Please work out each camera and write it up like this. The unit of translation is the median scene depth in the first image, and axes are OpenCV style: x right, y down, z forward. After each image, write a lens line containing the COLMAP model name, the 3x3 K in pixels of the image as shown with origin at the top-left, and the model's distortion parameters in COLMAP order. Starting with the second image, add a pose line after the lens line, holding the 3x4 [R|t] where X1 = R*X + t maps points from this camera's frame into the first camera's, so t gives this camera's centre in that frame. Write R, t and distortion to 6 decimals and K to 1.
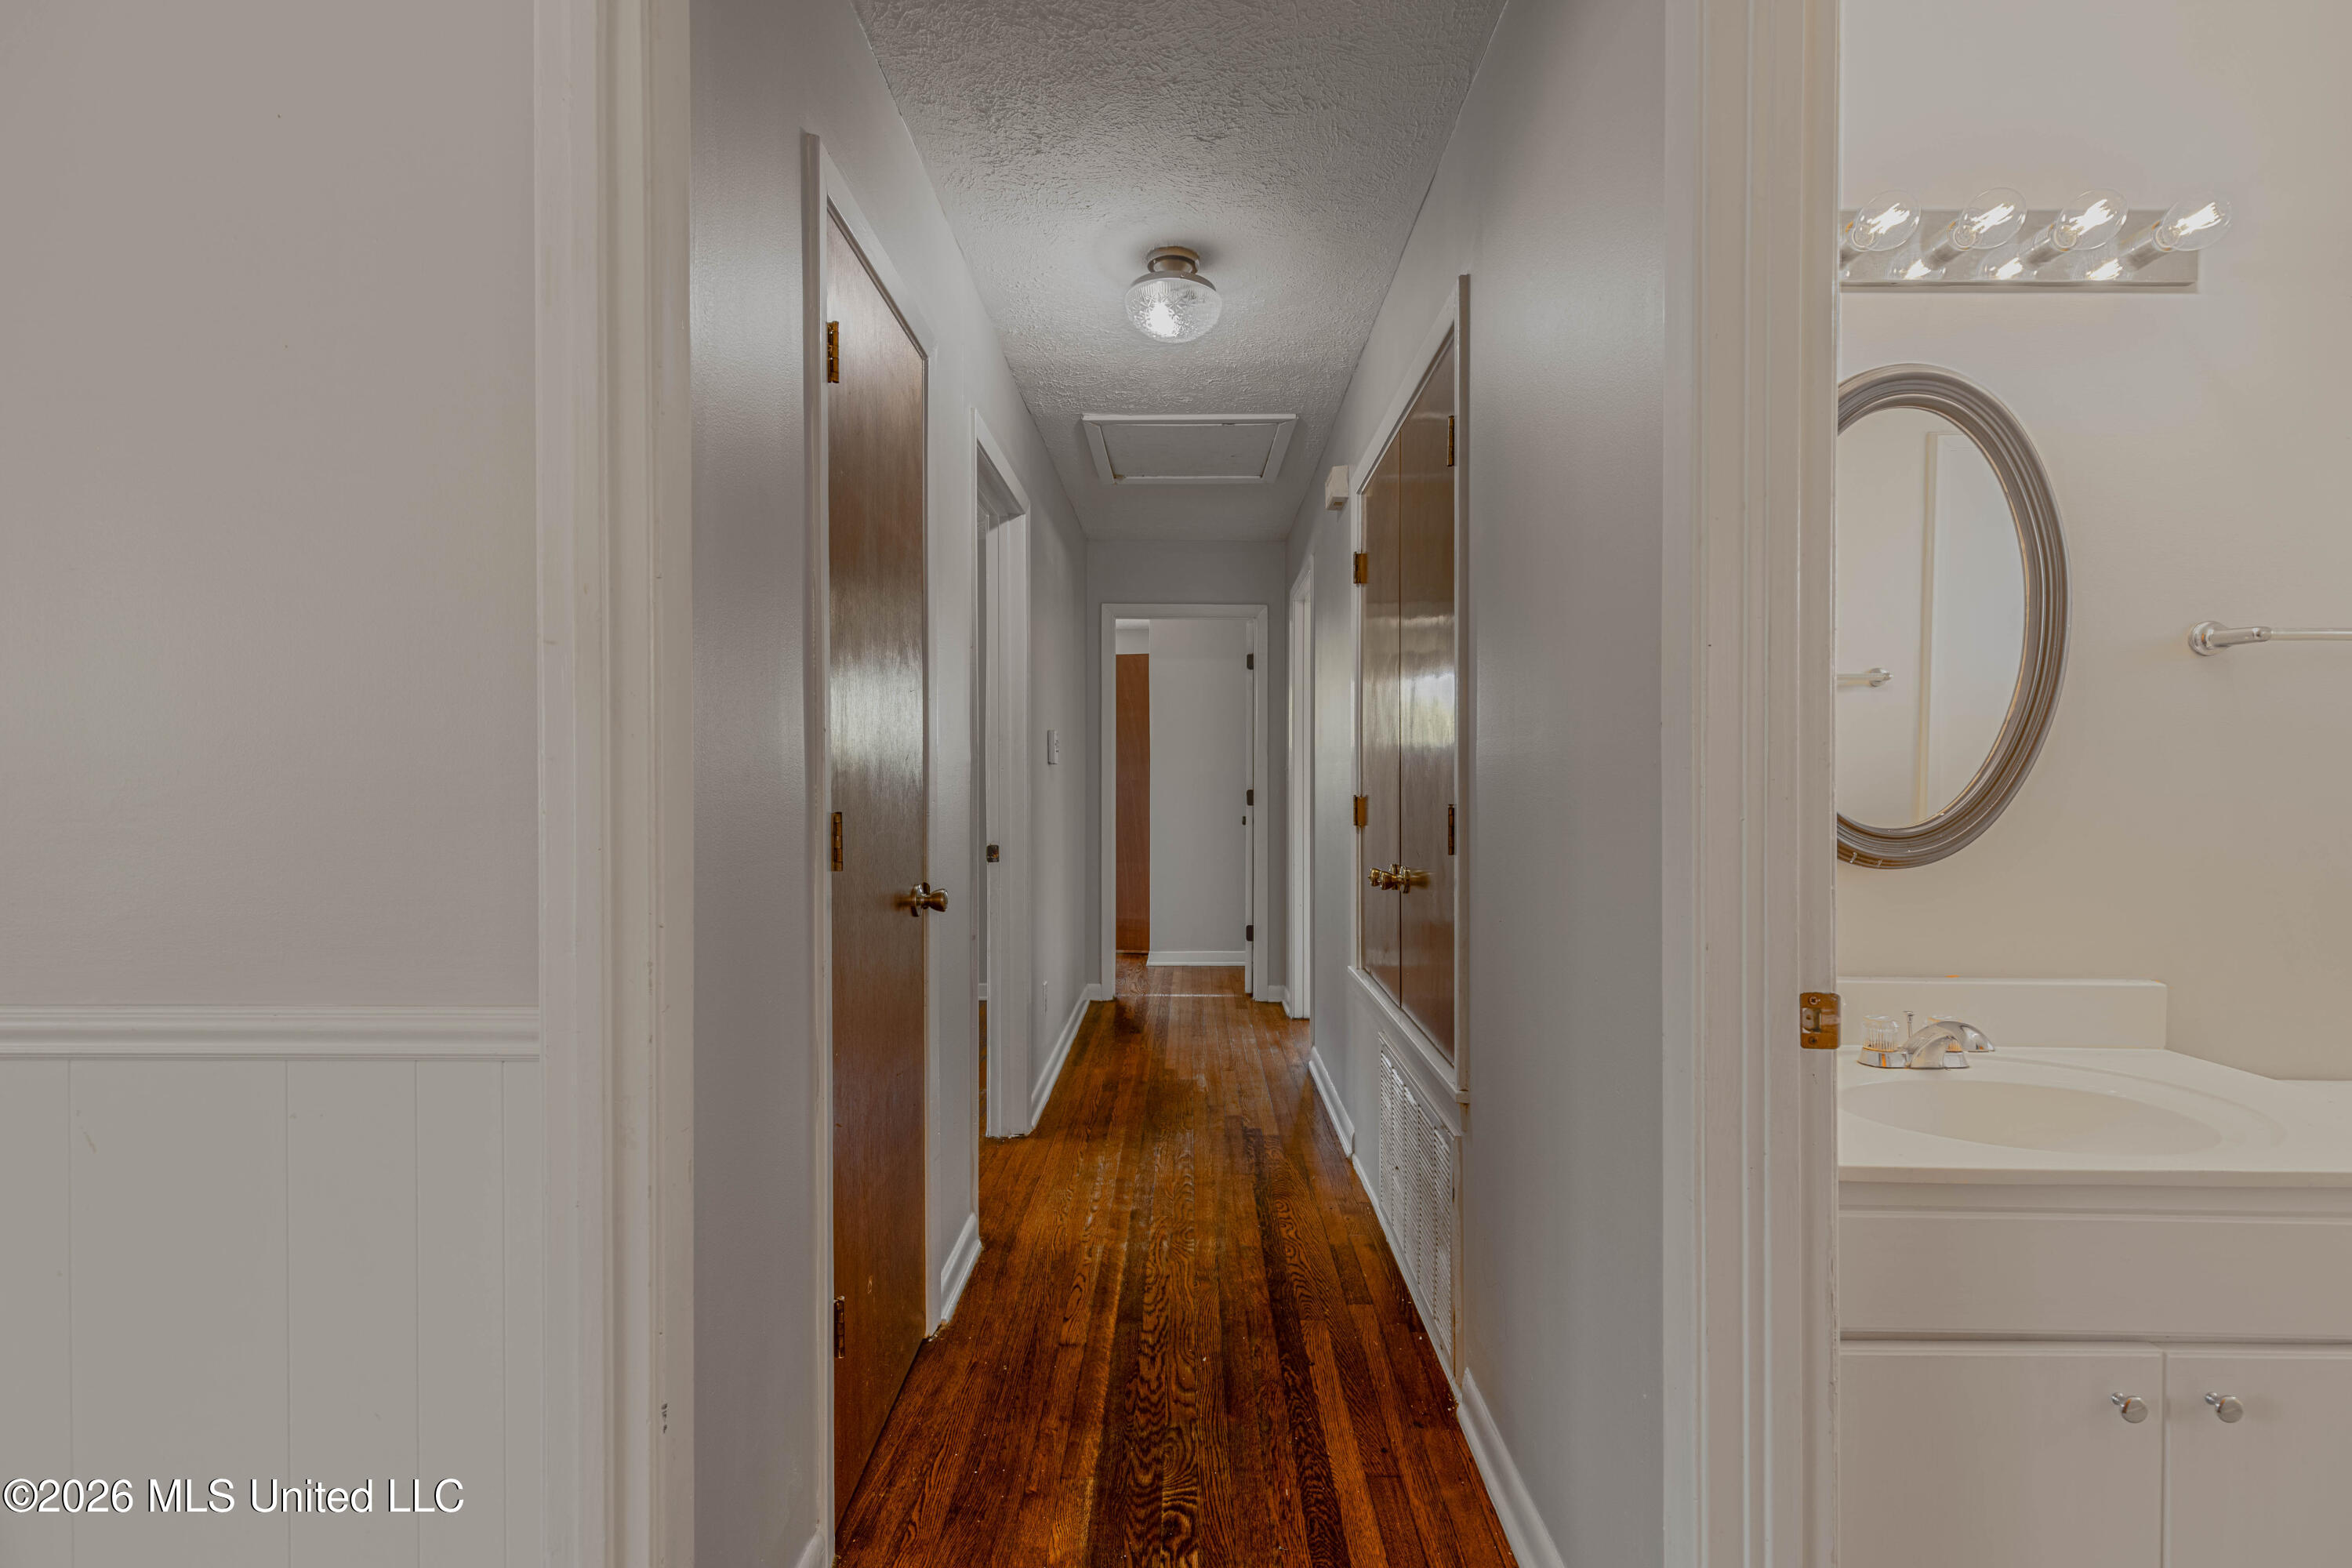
lens RADIAL K [[1115.0, 0, 1168.9], [0, 1115.0, 780.1], [0, 0, 1]] dist [0.008153, -0.001474]
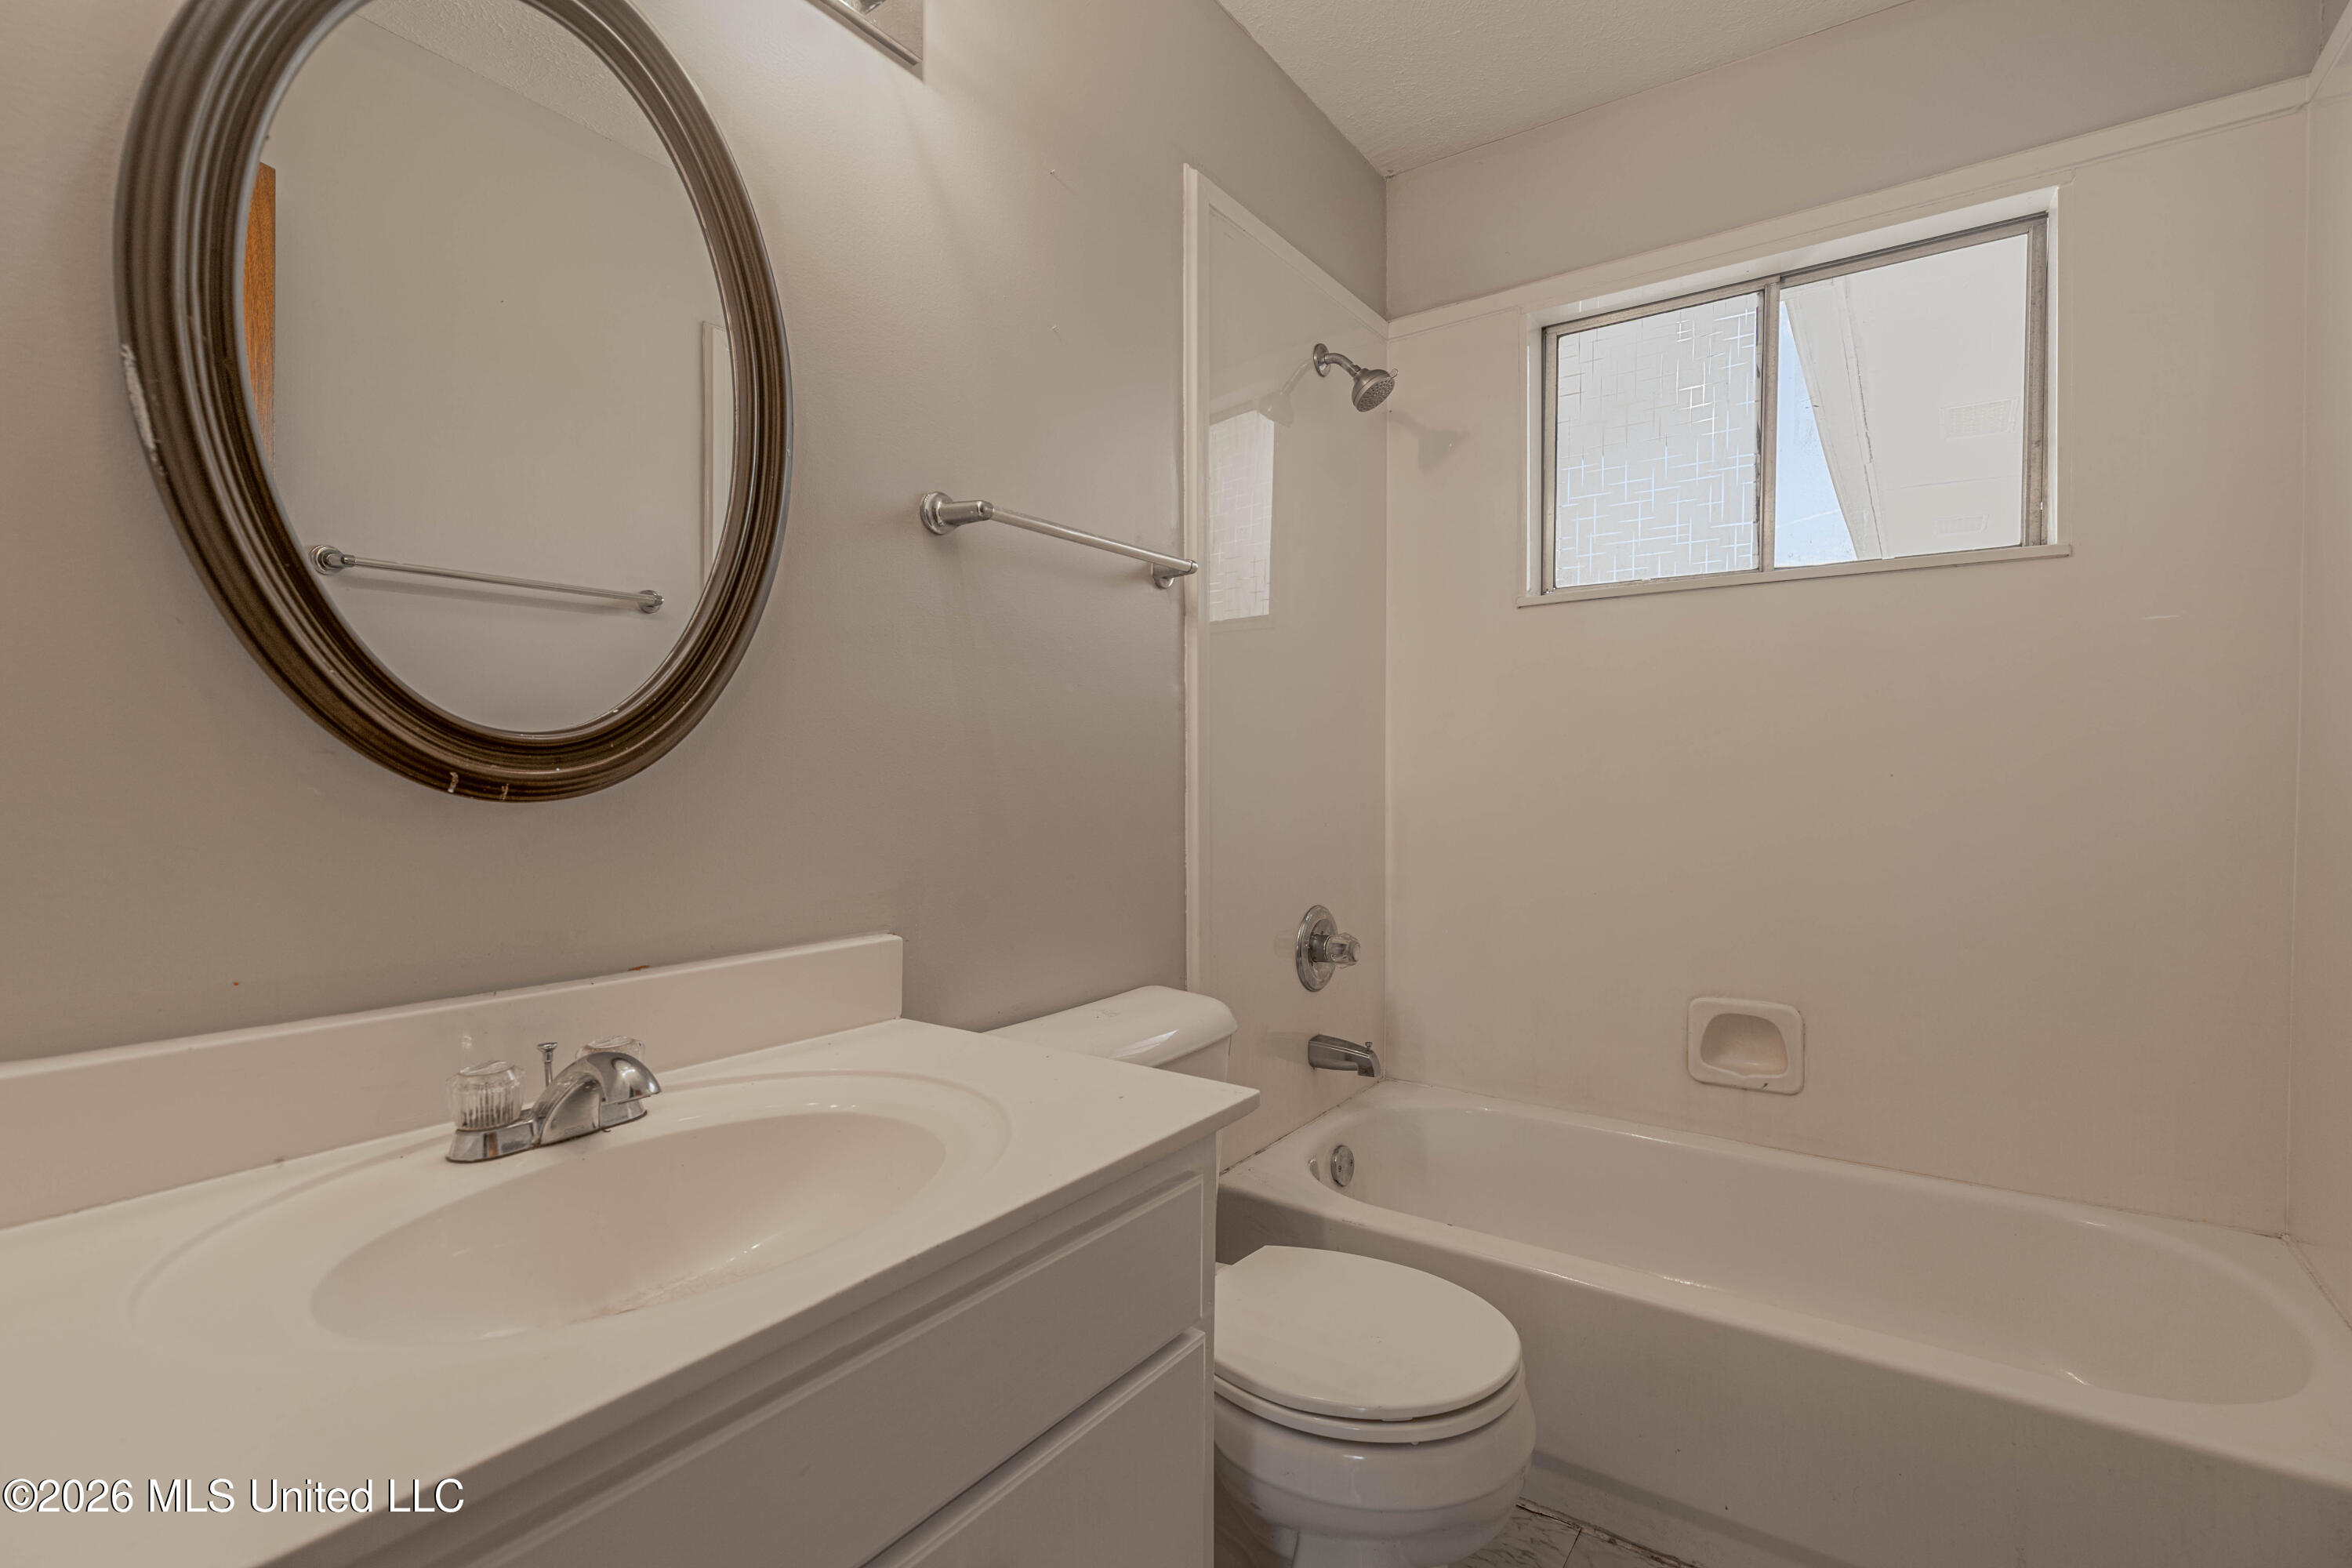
lens RADIAL K [[1049.8, 0, 1174.9], [0, 1049.8, 789.9], [0, 0, 1]] dist [-0.000822, -0.000093]
pose [[0.581592, -0.015031, 0.813342, 0.398023], [0.004825, 0.999875, 0.015028, 0.067398], [-0.813467, -0.004816, 0.581592, 0.409356]]
